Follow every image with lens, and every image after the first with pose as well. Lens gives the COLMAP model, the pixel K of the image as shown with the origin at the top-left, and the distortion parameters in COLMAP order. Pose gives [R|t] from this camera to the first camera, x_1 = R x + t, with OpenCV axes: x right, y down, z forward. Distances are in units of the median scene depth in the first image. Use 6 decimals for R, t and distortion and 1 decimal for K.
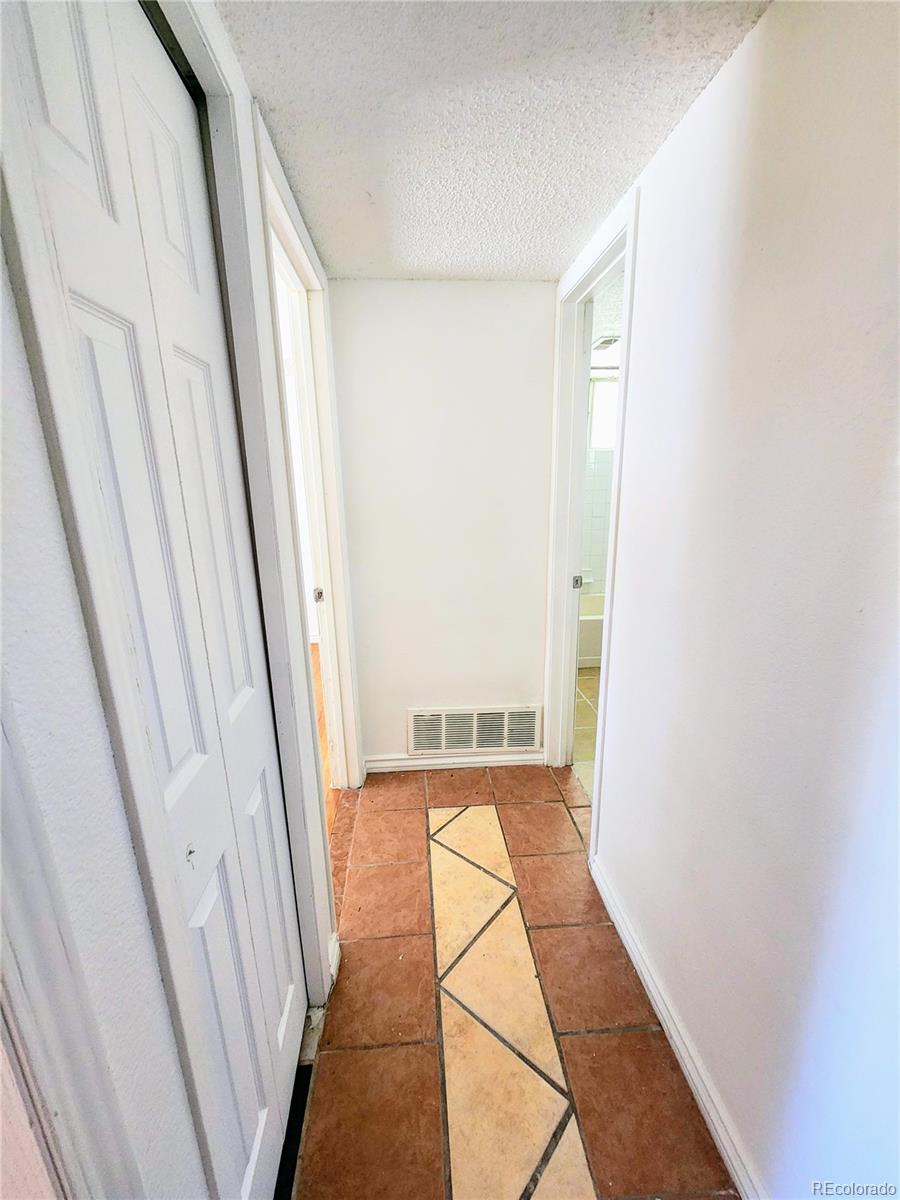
lens RADIAL K [[492.8, 0, 450.7], [0, 492.8, 602.1], [0, 0, 1]] dist [-0.003339, -0.000809]
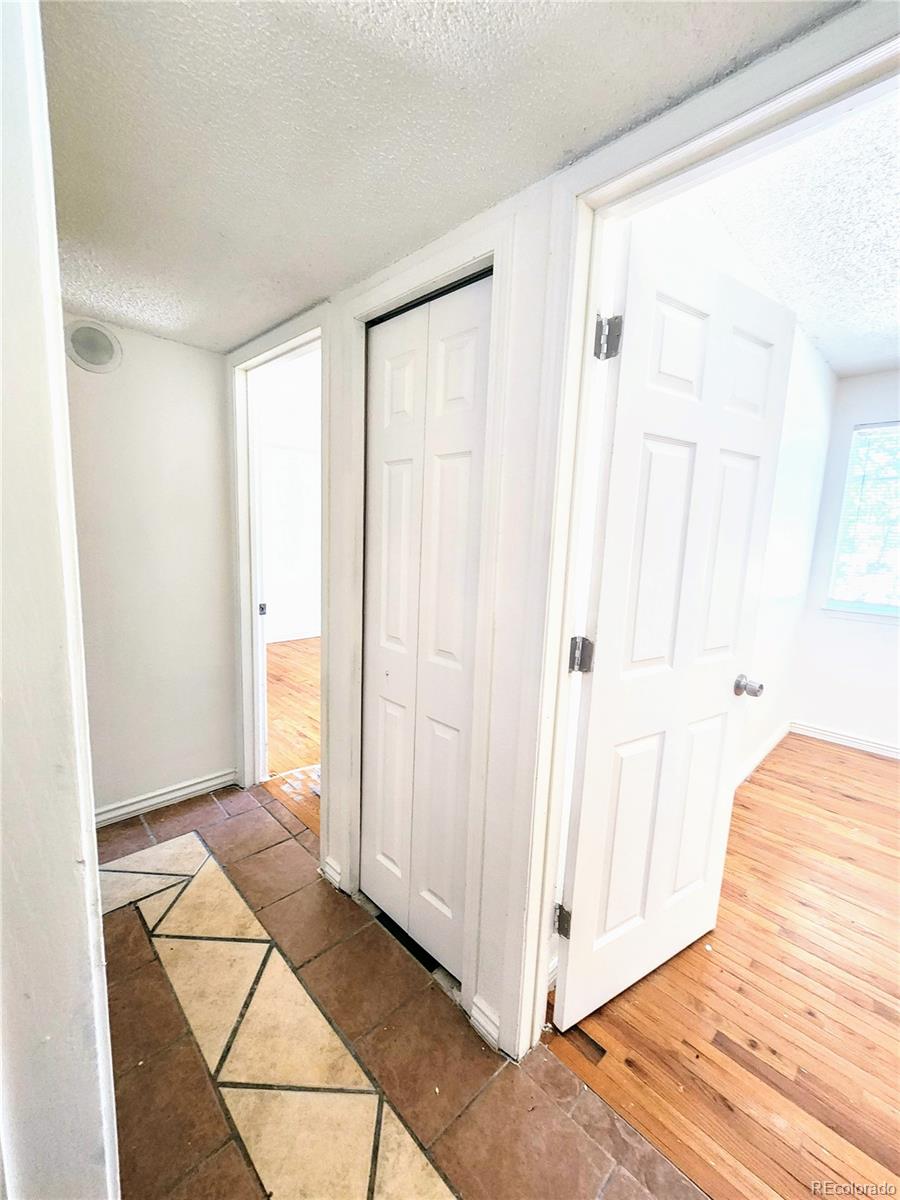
lens RADIAL K [[492.8, 0, 448.3], [0, 492.8, 599.0], [0, 0, 1]] dist [-0.003339, -0.000809]
pose [[-0.769436, 0.078466, -0.633885, 0.376207], [-0.189912, 0.919438, 0.344337, -0.362126], [0.609837, 0.385328, -0.692547, 1.378949]]
